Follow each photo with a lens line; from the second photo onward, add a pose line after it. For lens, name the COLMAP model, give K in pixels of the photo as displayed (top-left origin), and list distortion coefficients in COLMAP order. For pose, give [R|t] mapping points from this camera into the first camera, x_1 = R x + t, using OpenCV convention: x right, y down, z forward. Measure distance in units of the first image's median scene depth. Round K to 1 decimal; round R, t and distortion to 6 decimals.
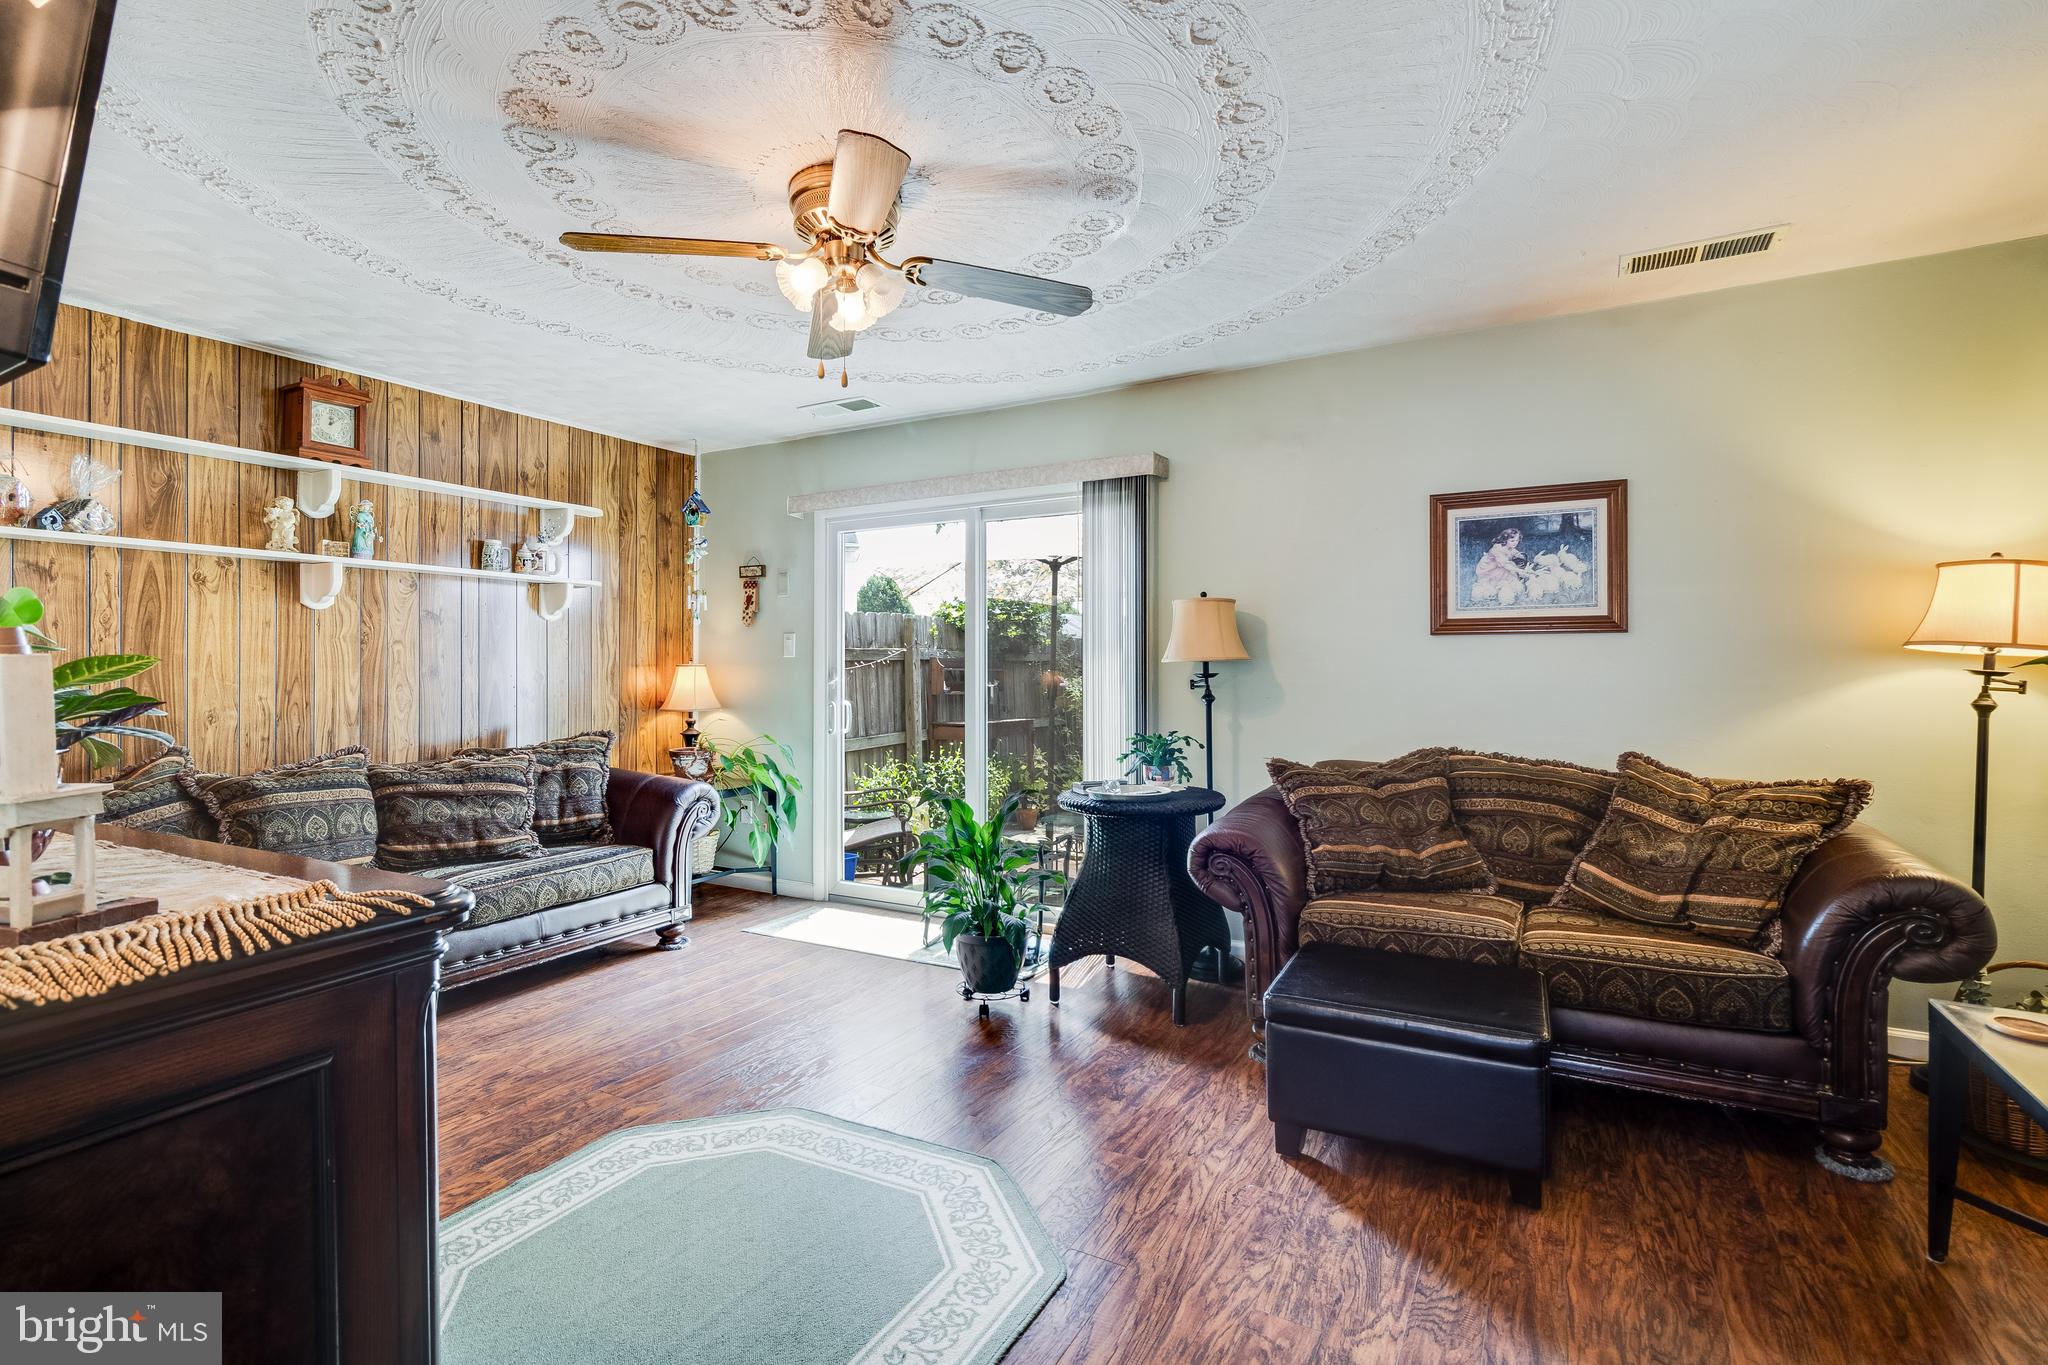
lens RADIAL K [[947.1, 0, 1029.6], [0, 947.1, 663.8], [0, 0, 1]] dist [0.001613, -0.000159]
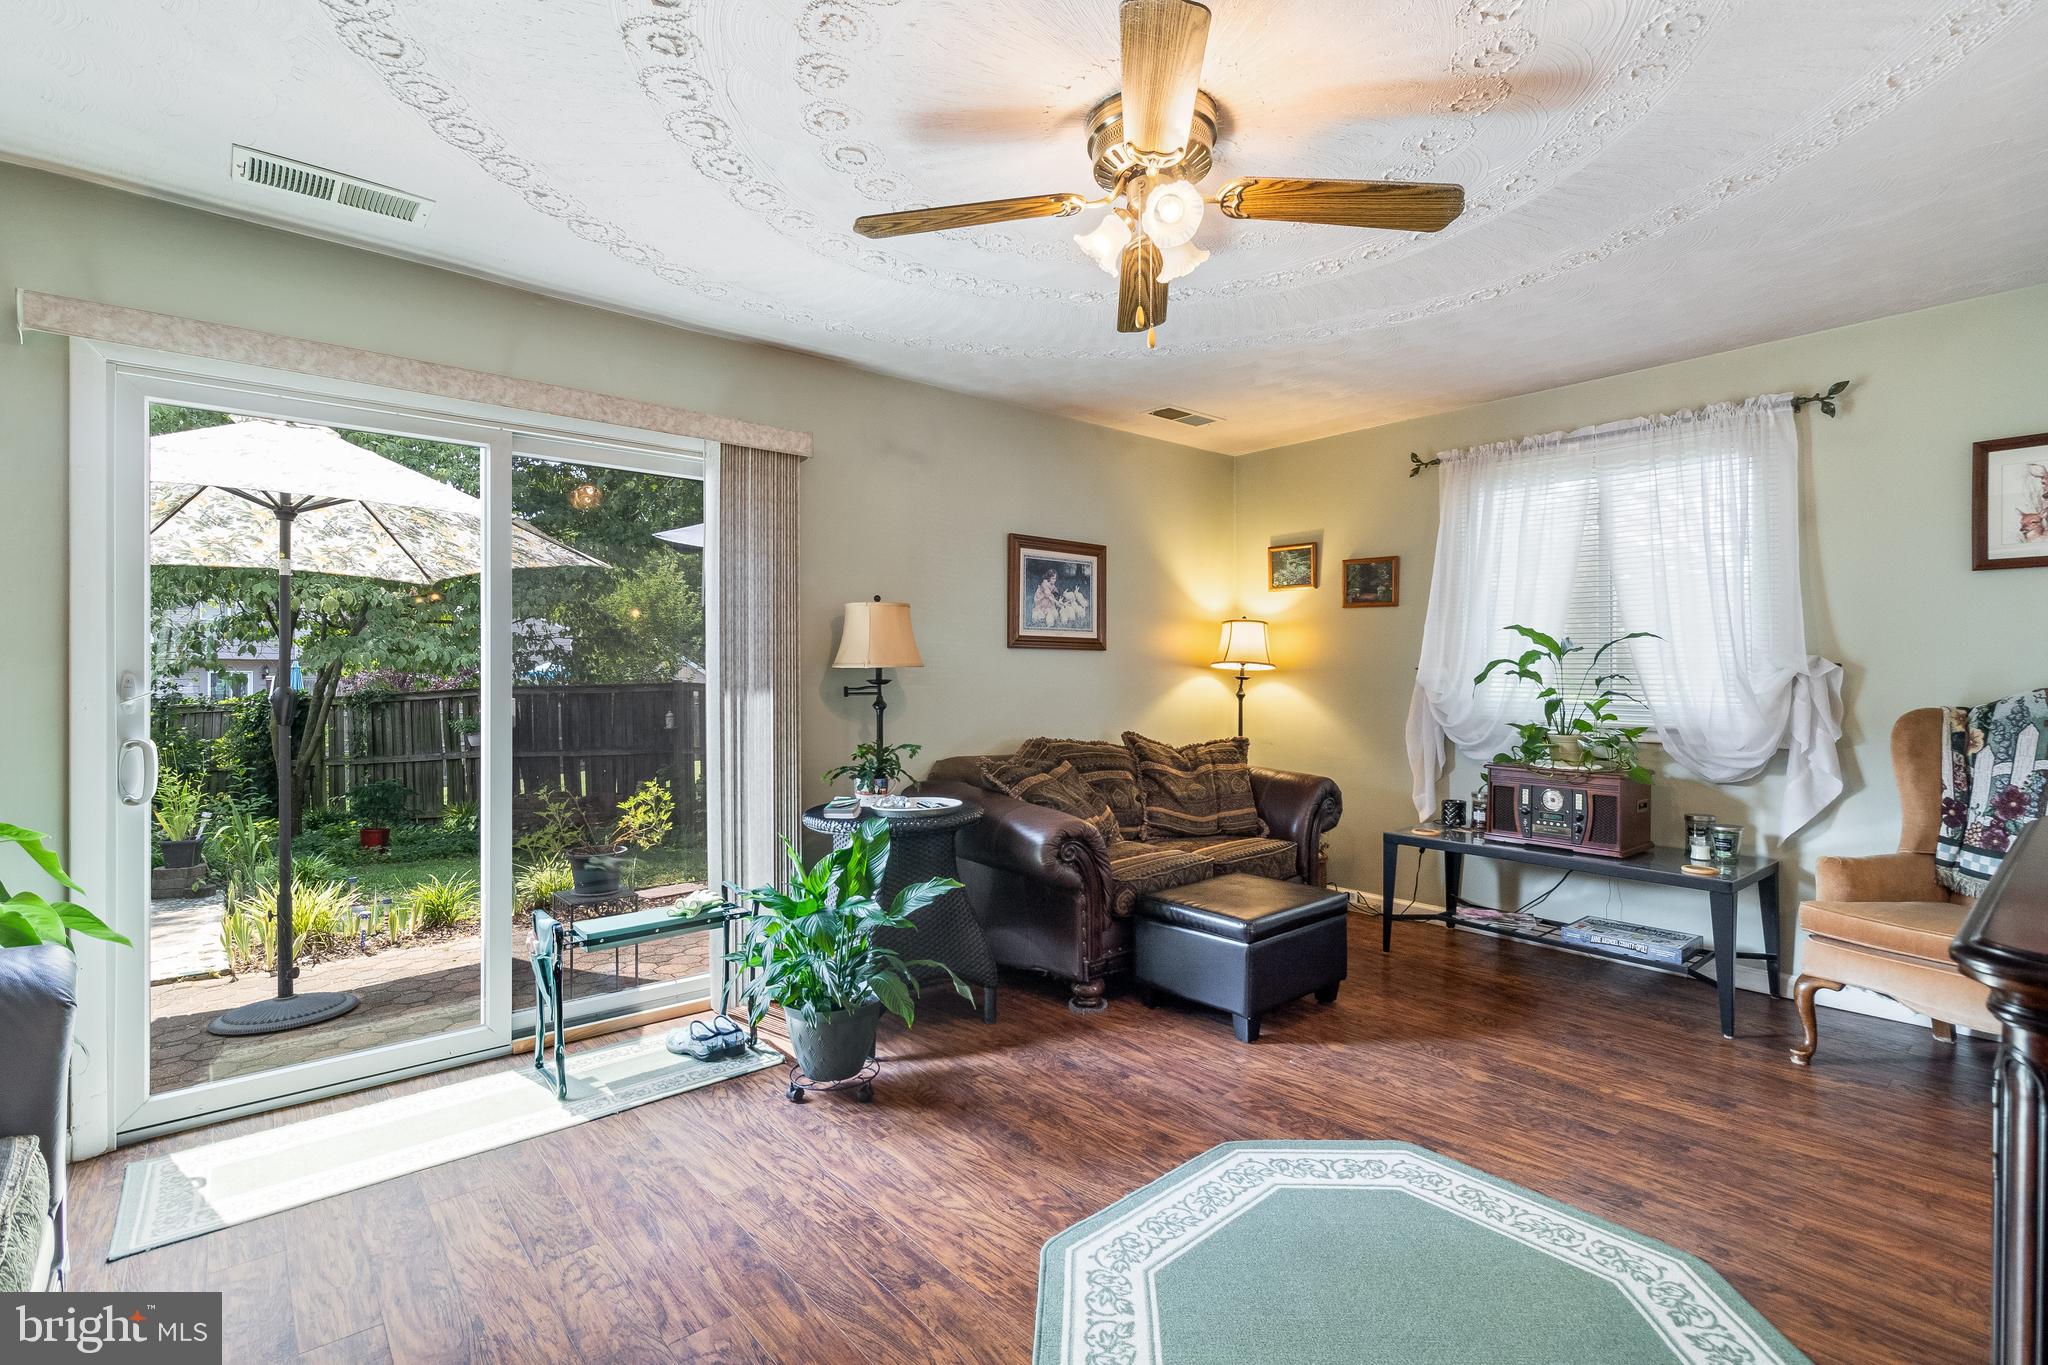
lens RADIAL K [[947.1, 0, 1037.3], [0, 947.1, 670.5], [0, 0, 1]] dist [0.001613, -0.000159]
pose [[0.341231, 0.007488, 0.939950, -0.770271], [-0.006750, 0.999962, -0.005516, 0.006215], [-0.939955, -0.004463, 0.341268, 0.591678]]
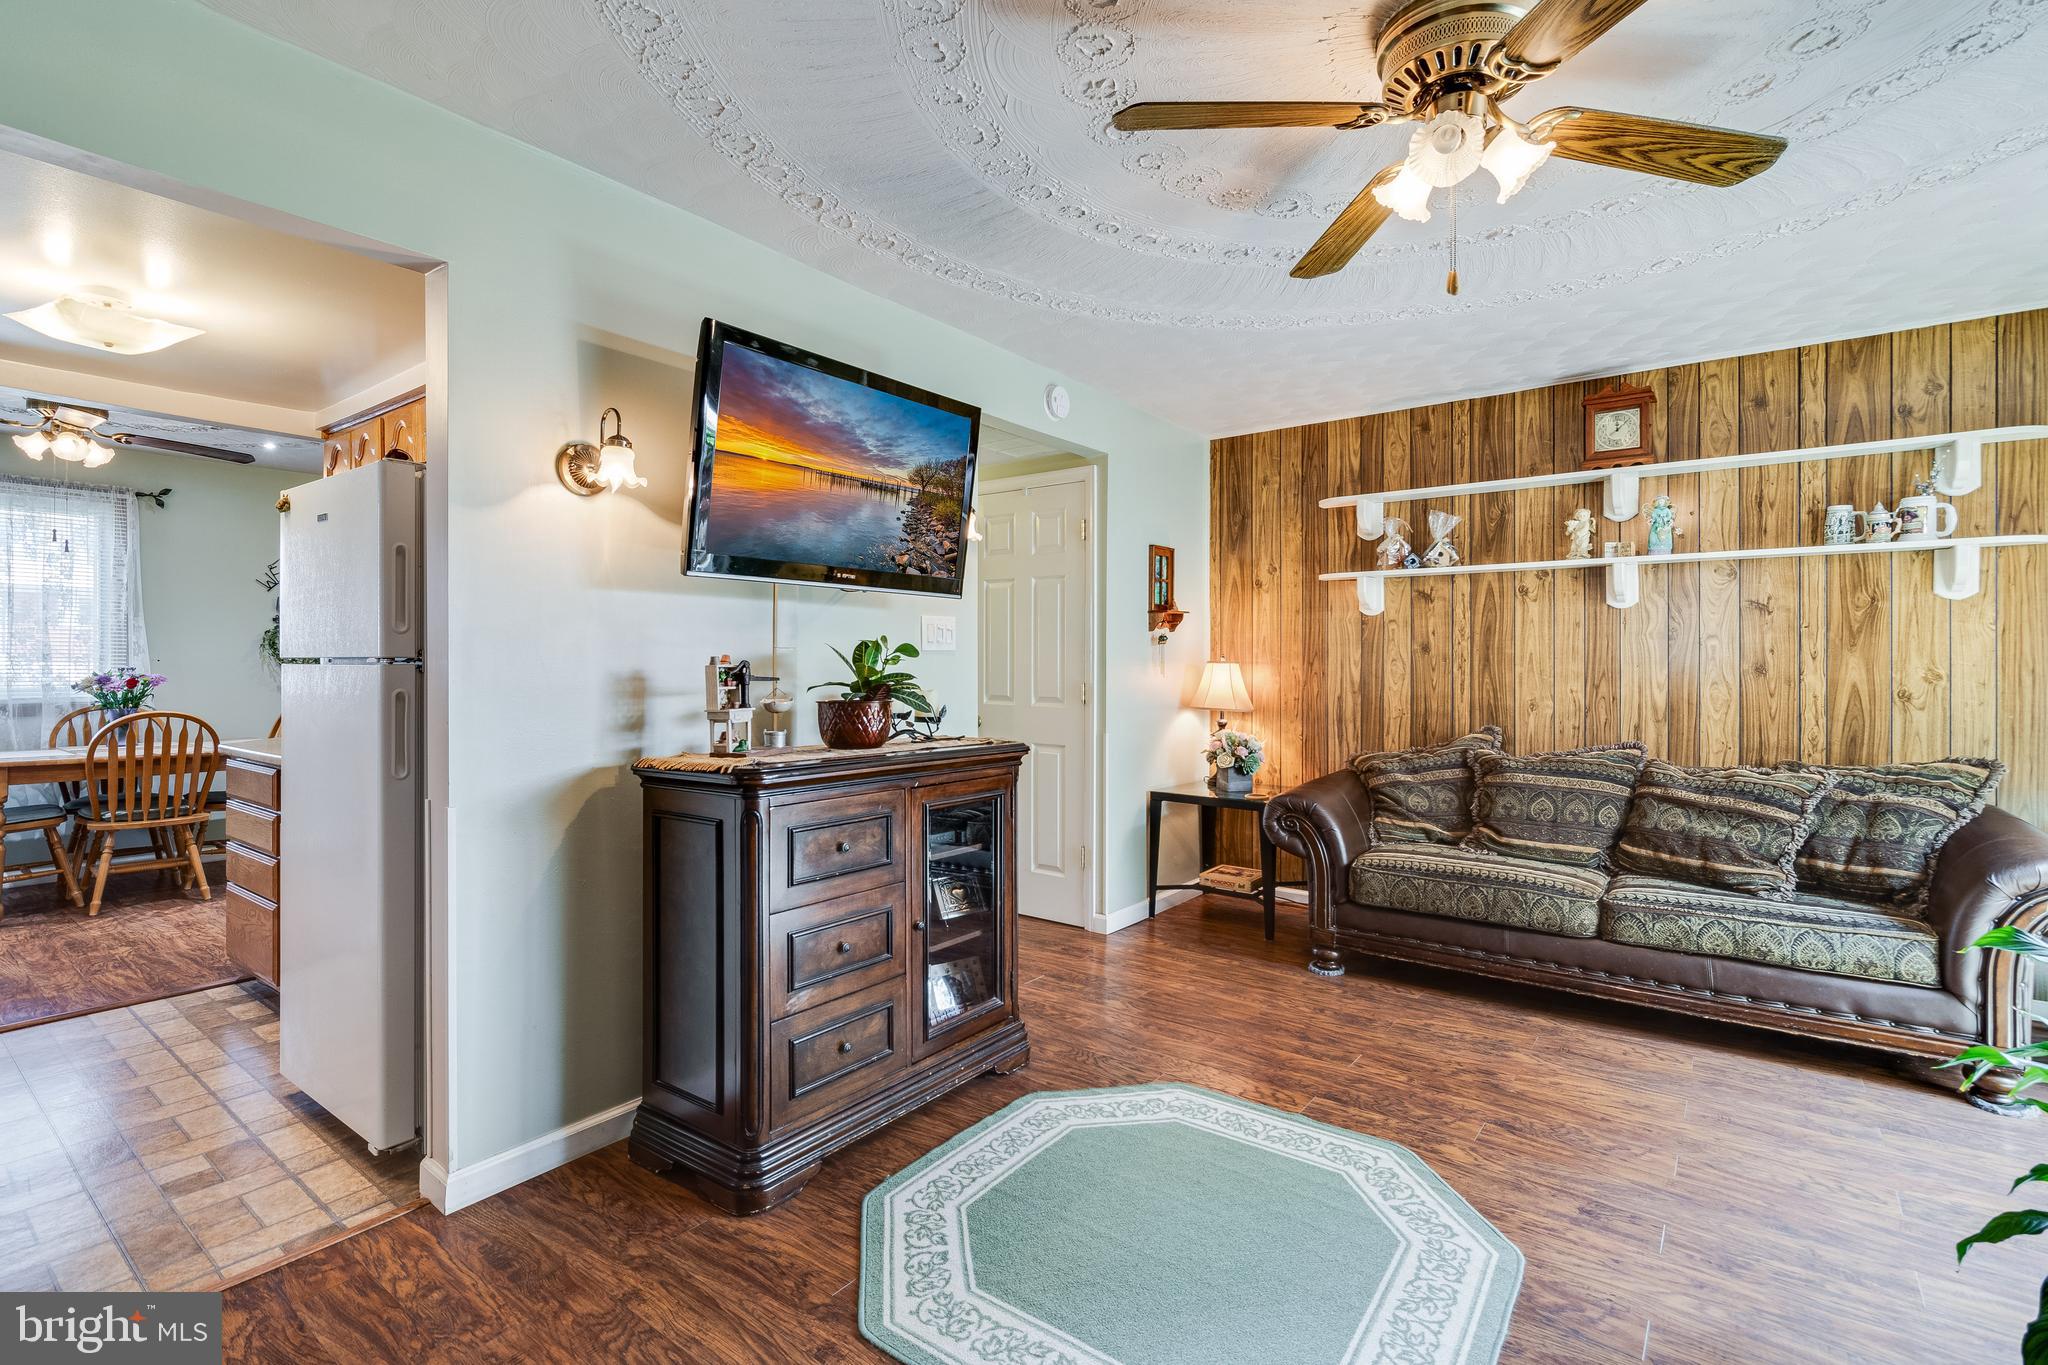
lens RADIAL K [[947.1, 0, 1029.2], [0, 947.1, 662.2], [0, 0, 1]] dist [0.001613, -0.000159]
pose [[-0.142036, 0.003843, -0.989854, 0.434263], [0.005133, 0.999982, 0.003146, -0.005495], [0.989848, -0.004634, -0.142053, 0.572363]]
